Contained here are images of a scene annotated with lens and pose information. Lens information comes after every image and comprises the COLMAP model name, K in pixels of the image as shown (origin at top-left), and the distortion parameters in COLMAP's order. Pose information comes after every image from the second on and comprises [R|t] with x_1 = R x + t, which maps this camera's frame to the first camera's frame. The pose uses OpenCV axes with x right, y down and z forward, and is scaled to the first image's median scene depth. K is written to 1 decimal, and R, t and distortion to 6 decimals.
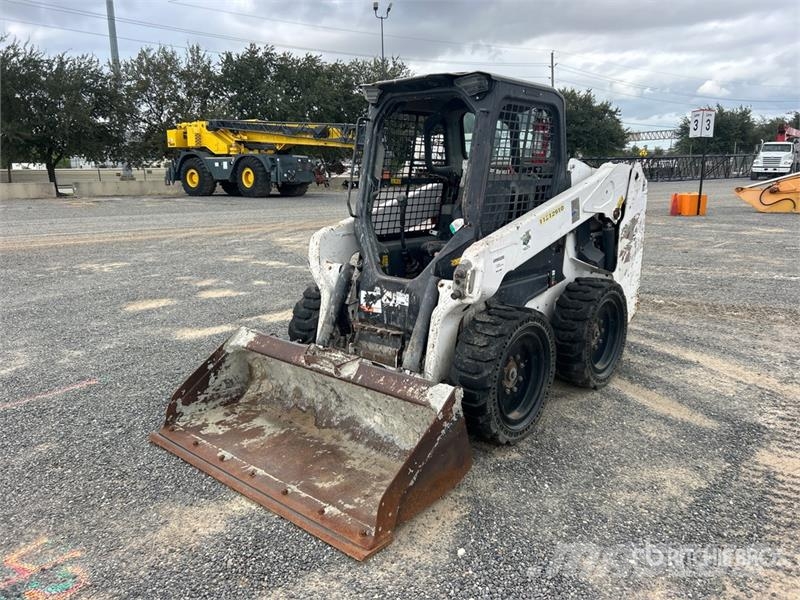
lens RADIAL K [[602.3, 0, 408.5], [0, 602.3, 292.4], [0, 0, 1]] dist [0.049718, -0.052946]
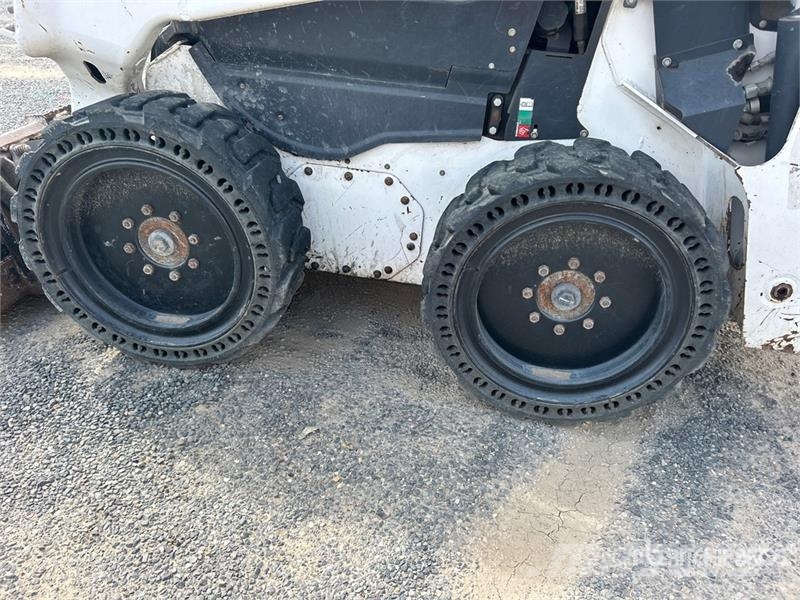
lens RADIAL K [[602.3, 0, 401.3], [0, 602.3, 300.1], [0, 0, 1]] dist [0.049718, -0.052946]
pose [[0.534685, 0.463224, -0.706779, 0.628423], [-0.244526, 0.885403, 0.395308, -0.066468], [0.808900, -0.038539, 0.586682, 0.831881]]
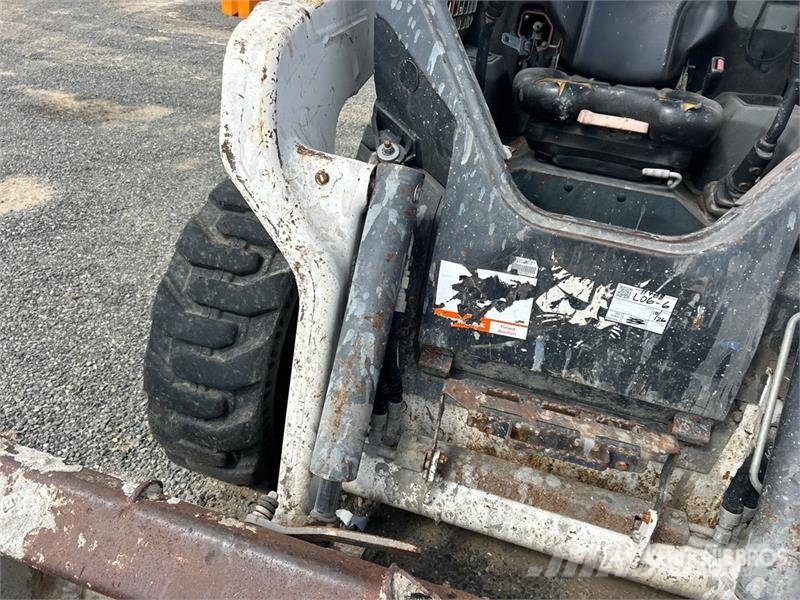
lens RADIAL K [[602.3, 0, 406.4], [0, 602.3, 302.6], [0, 0, 1]] dist [0.049718, -0.052946]
pose [[0.905100, -0.113839, 0.409676, -0.228745], [-0.029564, 0.944313, 0.327718, -0.083309], [-0.424170, -0.308729, 0.851332, 0.804217]]
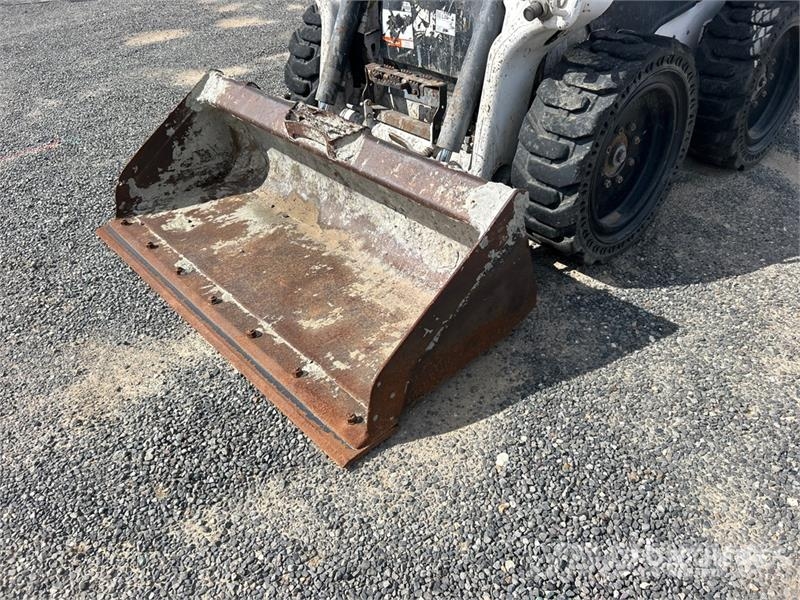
lens RADIAL K [[602.3, 0, 411.0], [0, 602.3, 299.6], [0, 0, 1]] dist [0.049718, -0.052946]
pose [[0.991405, 0.047351, -0.121955, 0.042787], [0.007356, 0.910551, 0.413332, 0.011521], [0.130618, -0.410677, 0.902376, 0.339367]]
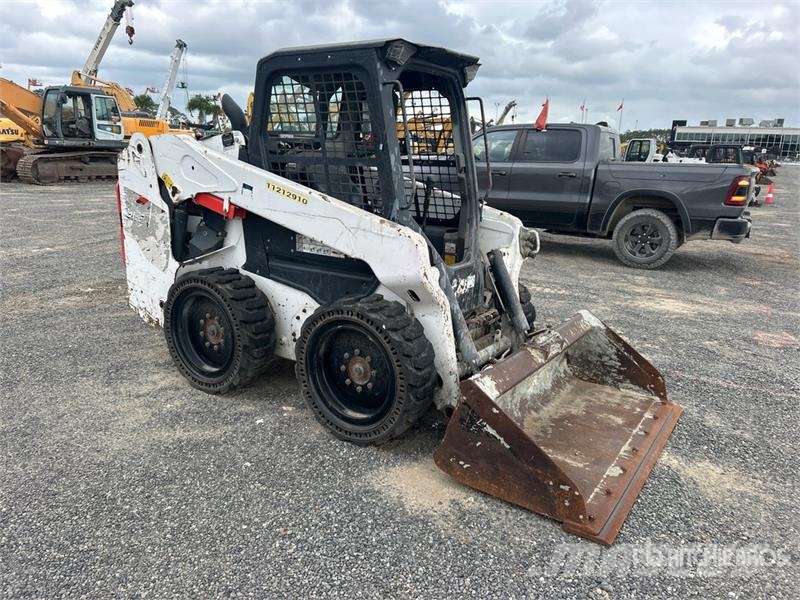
lens RADIAL K [[602.3, 0, 400.2], [0, 602.3, 303.6], [0, 0, 1]] dist [0.049718, -0.052946]
pose [[-0.110606, -0.246314, 0.962858, -0.974199], [0.170436, 0.949750, 0.262540, -0.238498], [-0.979141, 0.193144, -0.063067, 1.187603]]
